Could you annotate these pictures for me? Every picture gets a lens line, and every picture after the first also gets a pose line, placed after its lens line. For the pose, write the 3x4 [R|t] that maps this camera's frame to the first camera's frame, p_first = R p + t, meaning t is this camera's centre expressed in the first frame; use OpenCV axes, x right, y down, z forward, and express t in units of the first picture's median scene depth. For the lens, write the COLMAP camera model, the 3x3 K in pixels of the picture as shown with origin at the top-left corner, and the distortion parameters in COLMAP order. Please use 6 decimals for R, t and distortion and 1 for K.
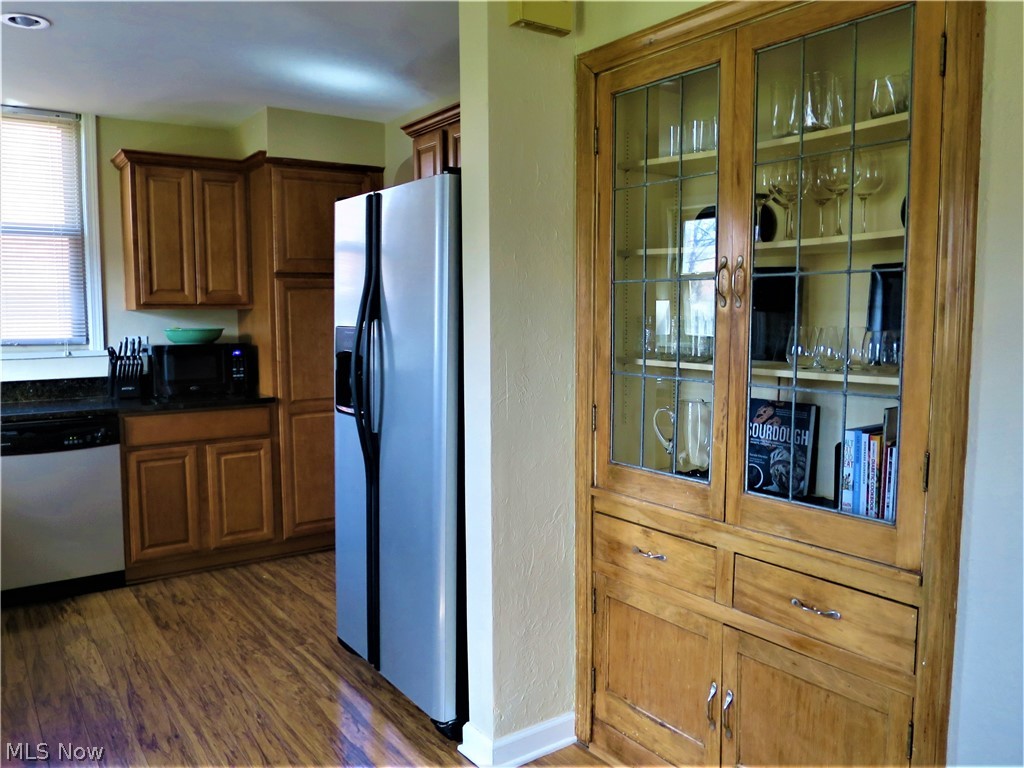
lens RADIAL K [[803.0, 0, 514.1], [0, 803.0, 378.2], [0, 0, 1]] dist [-0.051070, 0.019934]
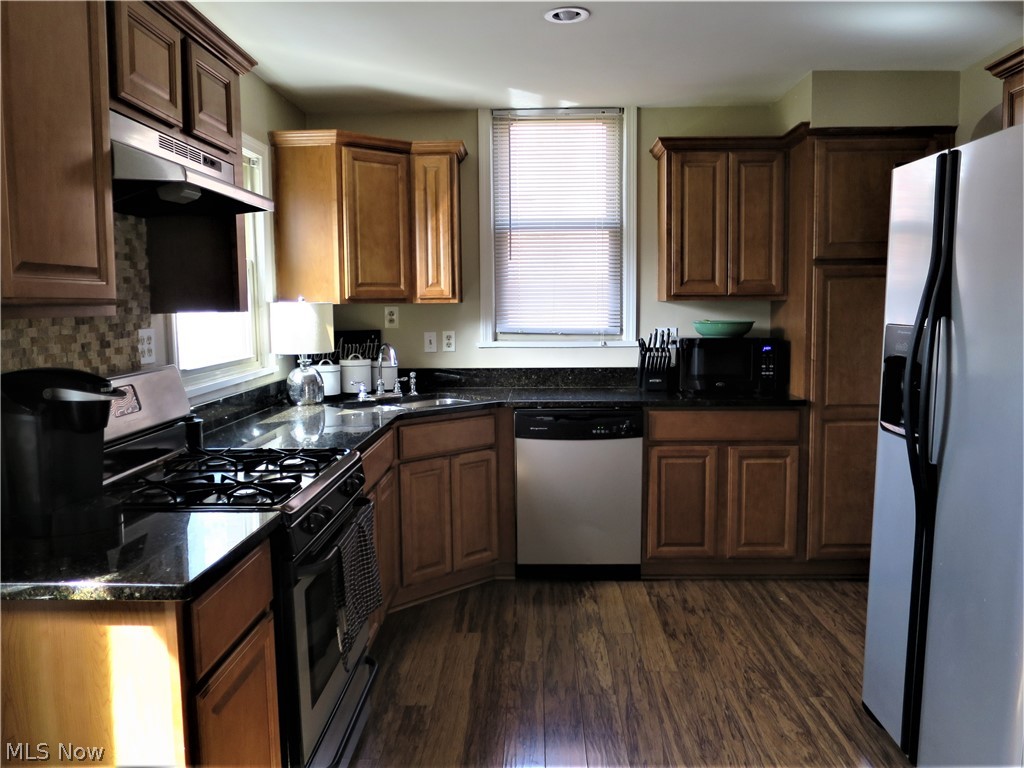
lens RADIAL K [[803.0, 0, 509.0], [0, 803.0, 376.2], [0, 0, 1]] dist [-0.051070, 0.019934]
pose [[0.793783, 0.053833, -0.605813, -0.027761], [-0.046765, 0.998529, 0.027454, -0.012130], [0.606400, 0.006538, 0.795133, 0.100803]]
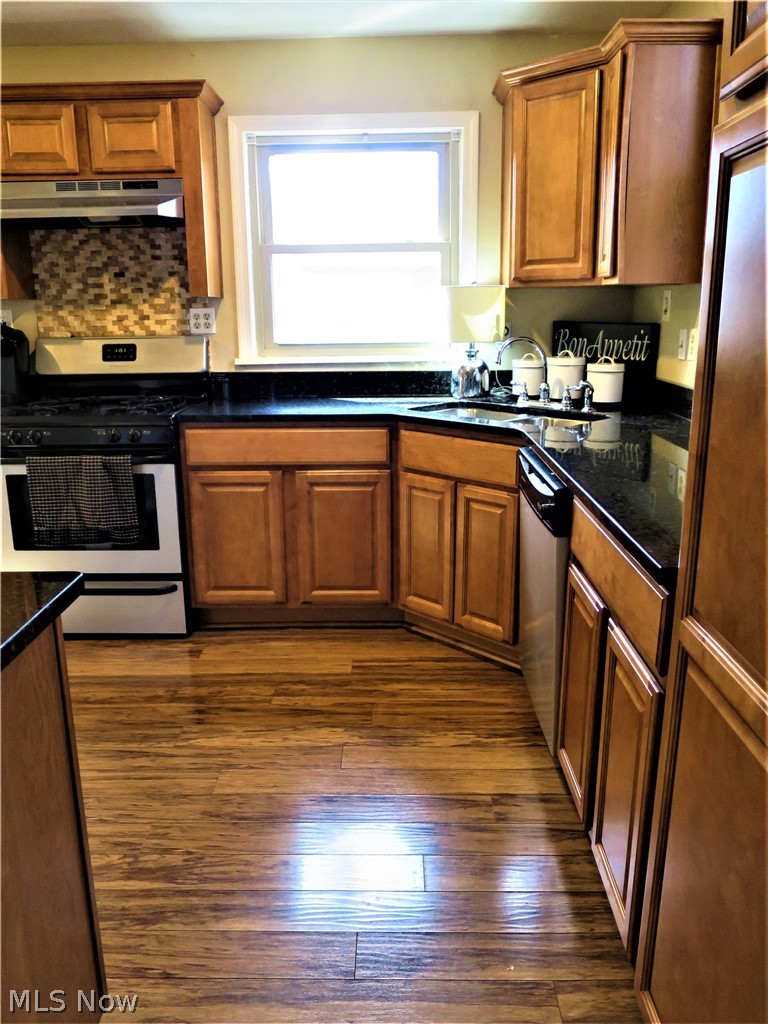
lens RADIAL K [[803.0, 0, 383.1], [0, 803.0, 507.9], [0, 0, 1]] dist [-0.051070, 0.019934]
pose [[-0.589609, 0.208729, -0.780252, -0.017760], [-0.056044, 0.953129, 0.297327, -0.083642], [0.805742, 0.219035, -0.550276, 1.142157]]
